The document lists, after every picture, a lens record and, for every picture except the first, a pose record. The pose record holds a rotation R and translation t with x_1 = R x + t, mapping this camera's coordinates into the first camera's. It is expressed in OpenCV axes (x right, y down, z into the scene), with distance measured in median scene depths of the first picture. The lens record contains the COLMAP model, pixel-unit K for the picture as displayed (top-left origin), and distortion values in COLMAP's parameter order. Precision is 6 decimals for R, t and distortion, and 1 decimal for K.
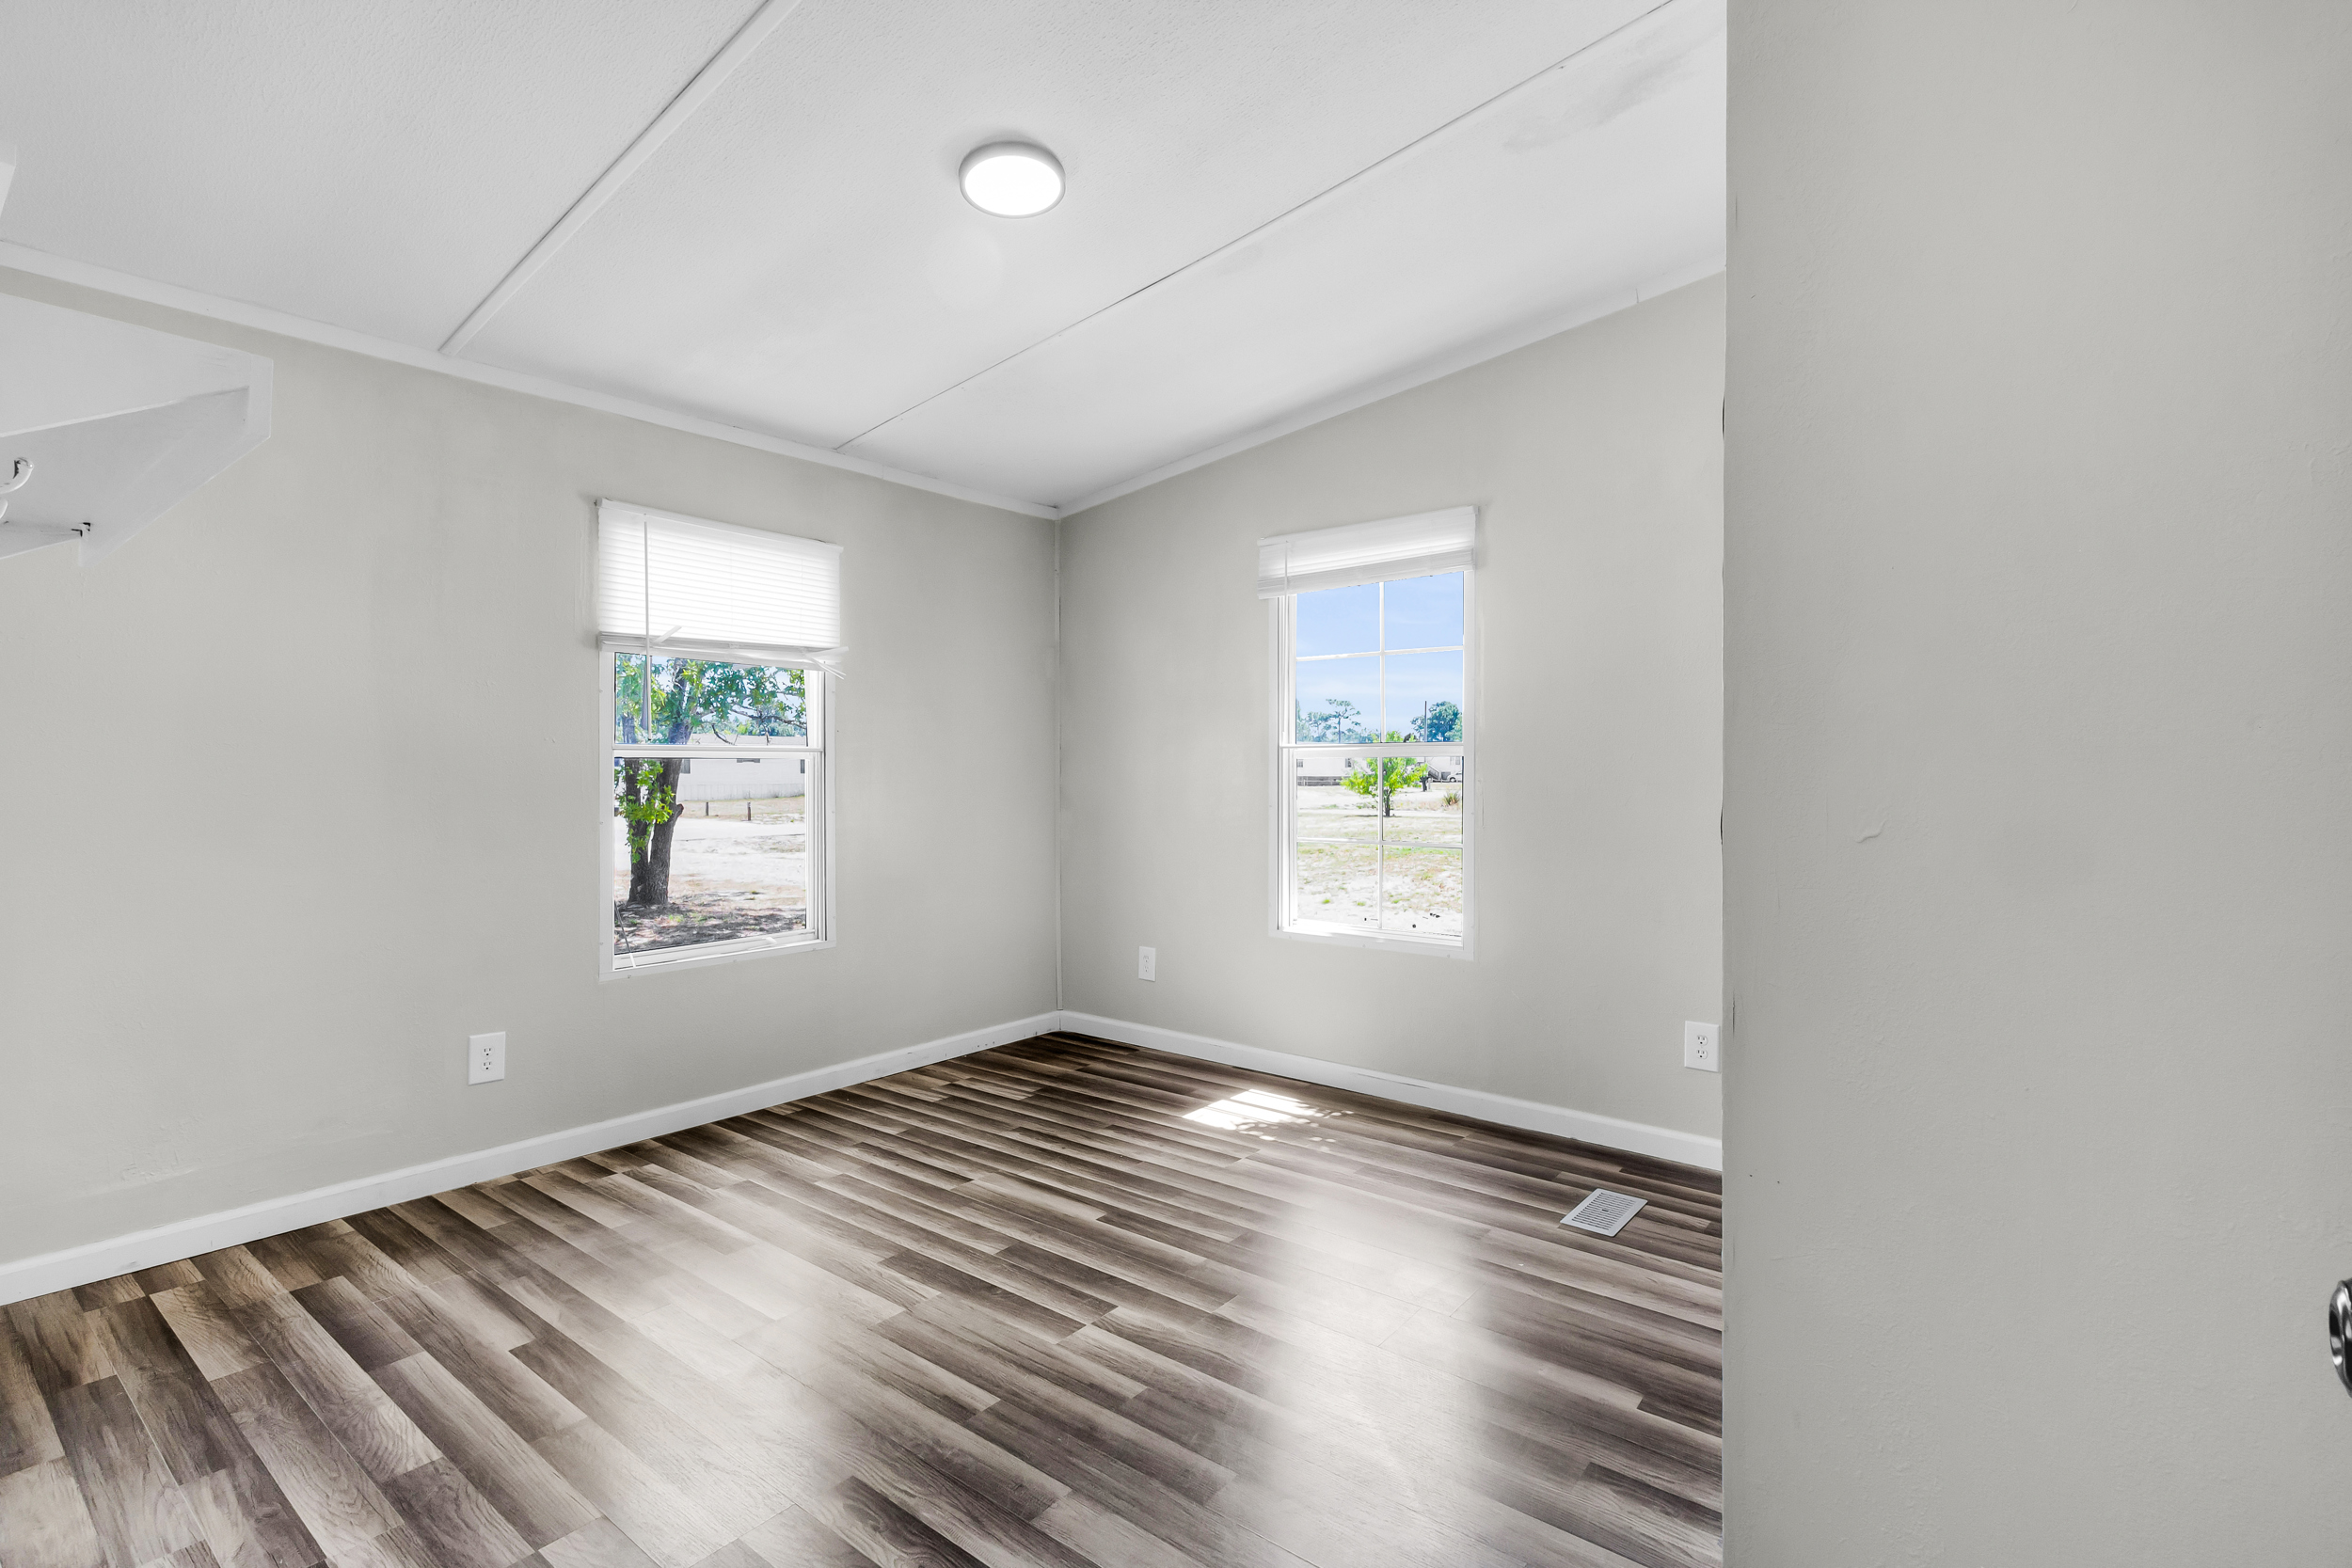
lens RADIAL K [[1103.5, 0, 1170.6], [0, 1103.5, 770.7], [0, 0, 1]] dist [0.003046, 0.000346]
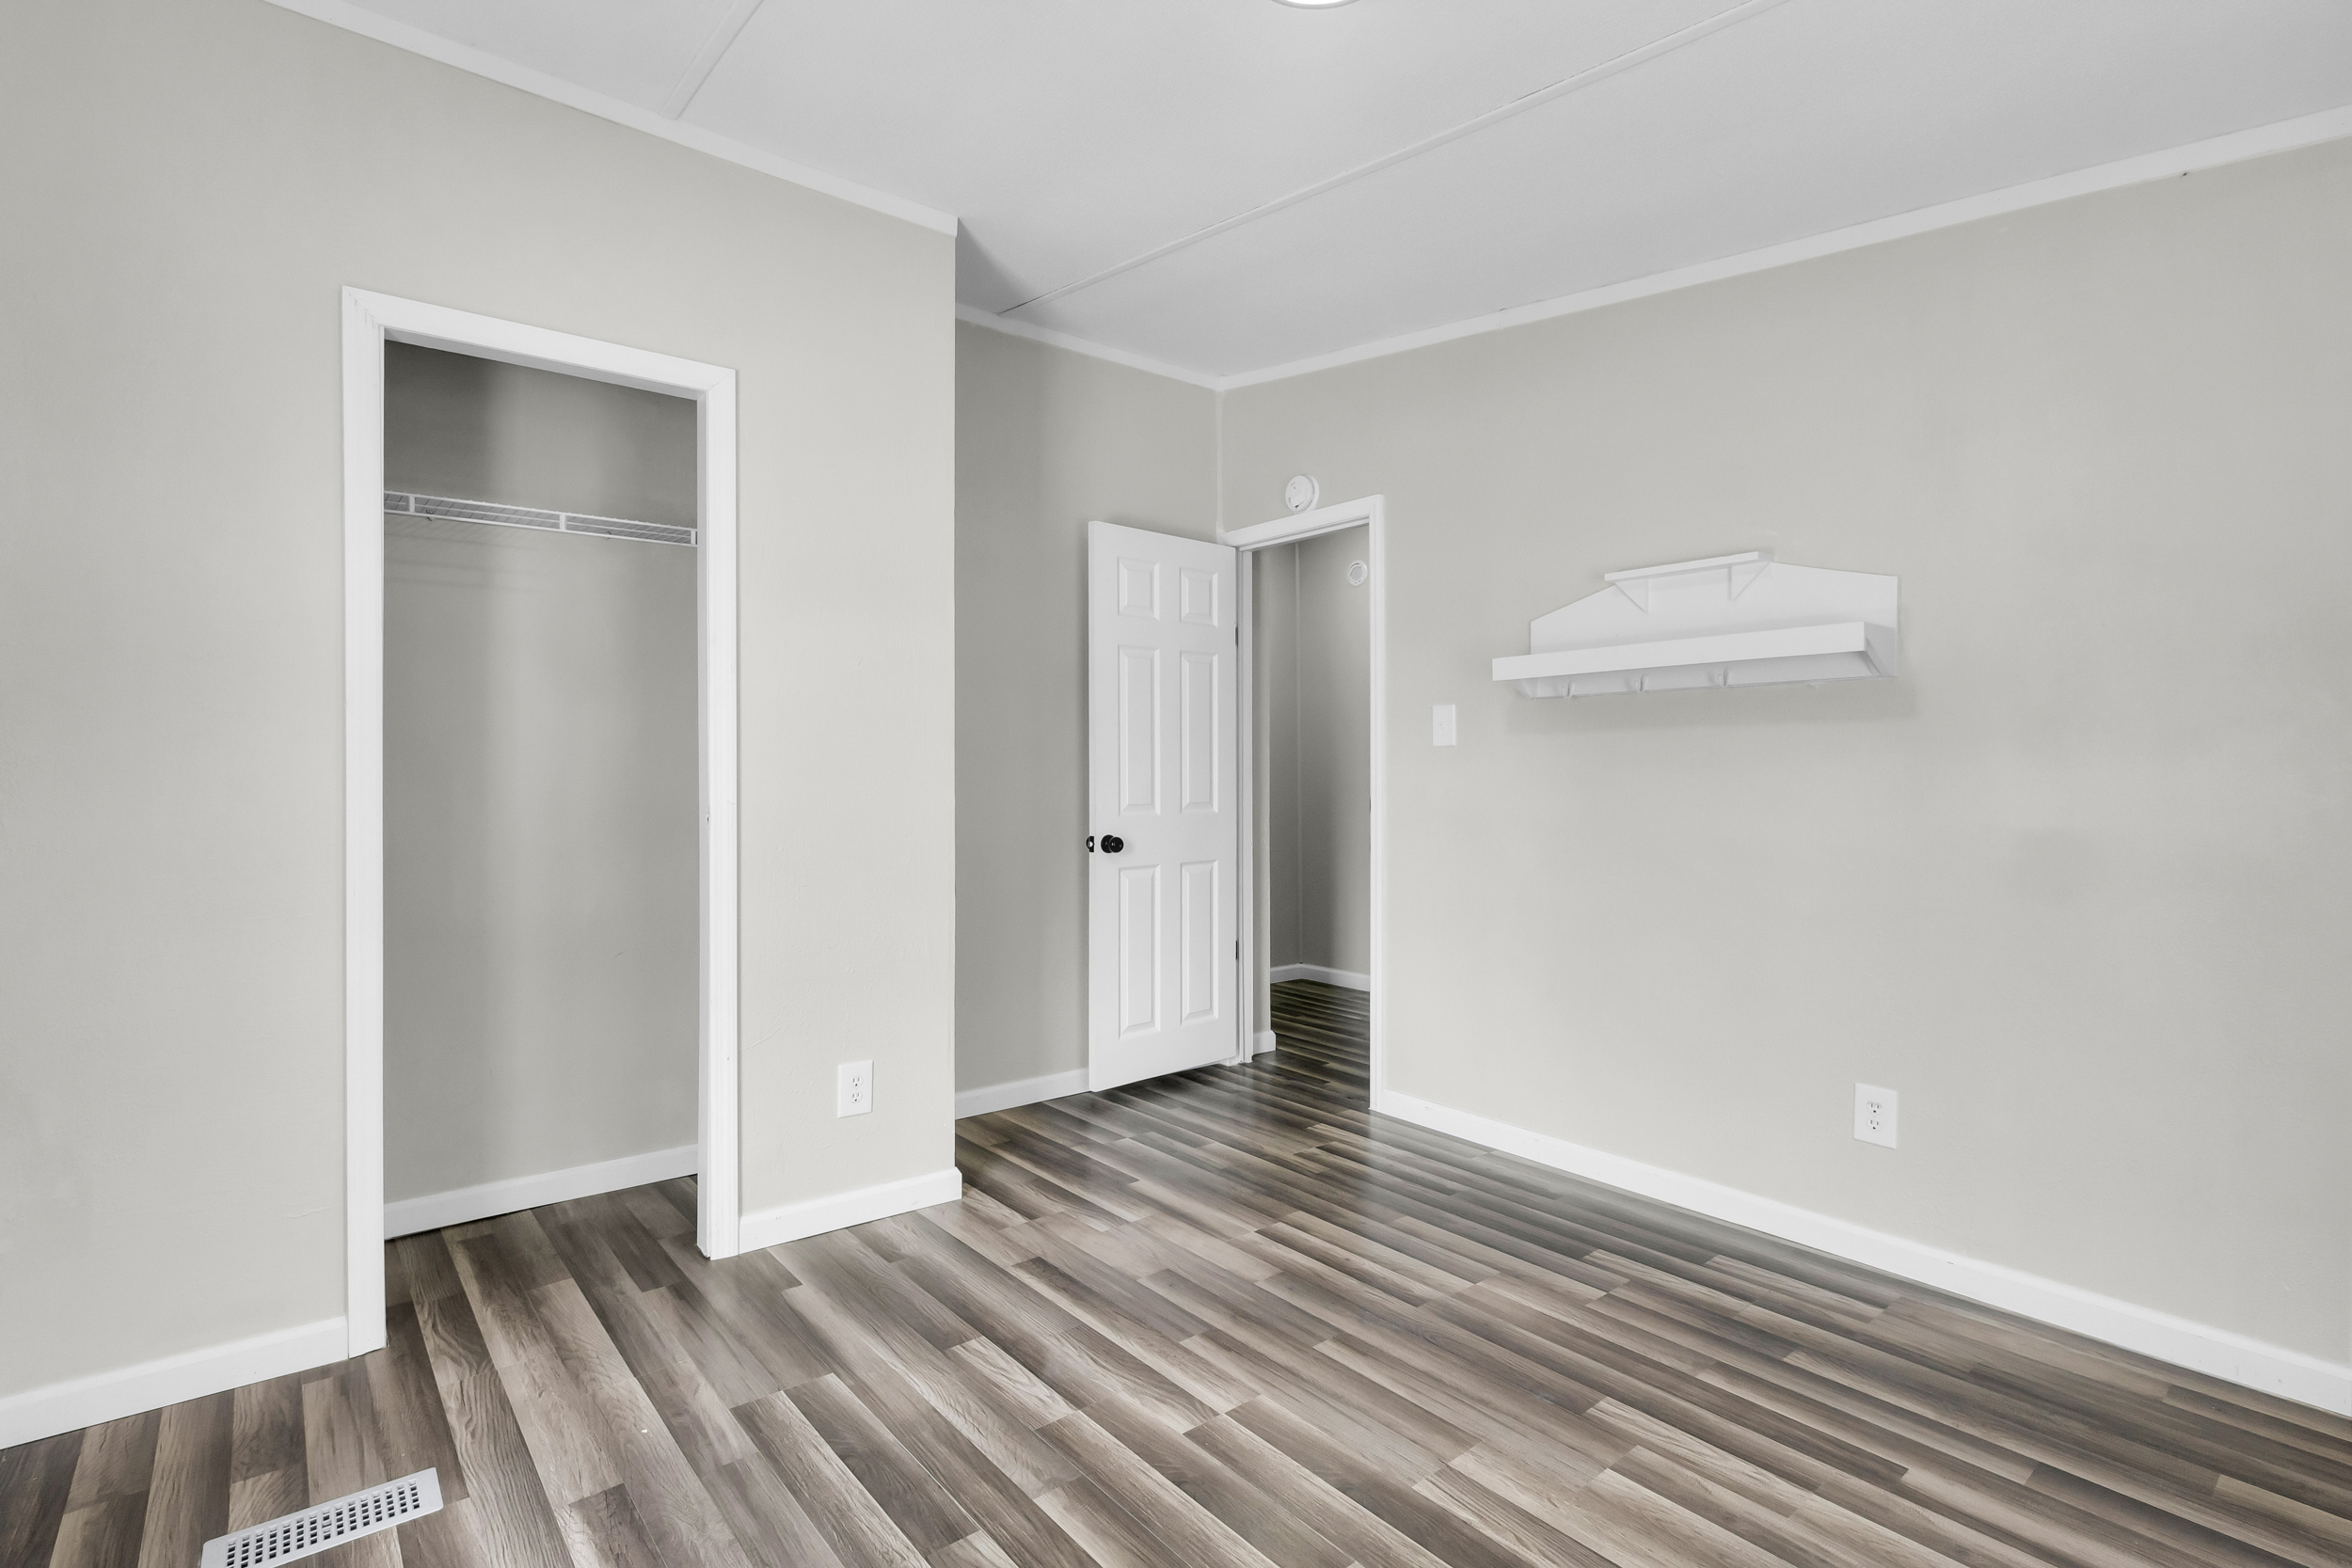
lens RADIAL K [[1103.5, 0, 1170.6], [0, 1103.5, 770.7], [0, 0, 1]] dist [0.003046, 0.000346]
pose [[-0.978122, 0.000231, 0.208031, -0.234533], [-0.000107, 0.999999, -0.001610, -0.007209], [-0.208031, -0.001597, -0.978121, 2.021973]]
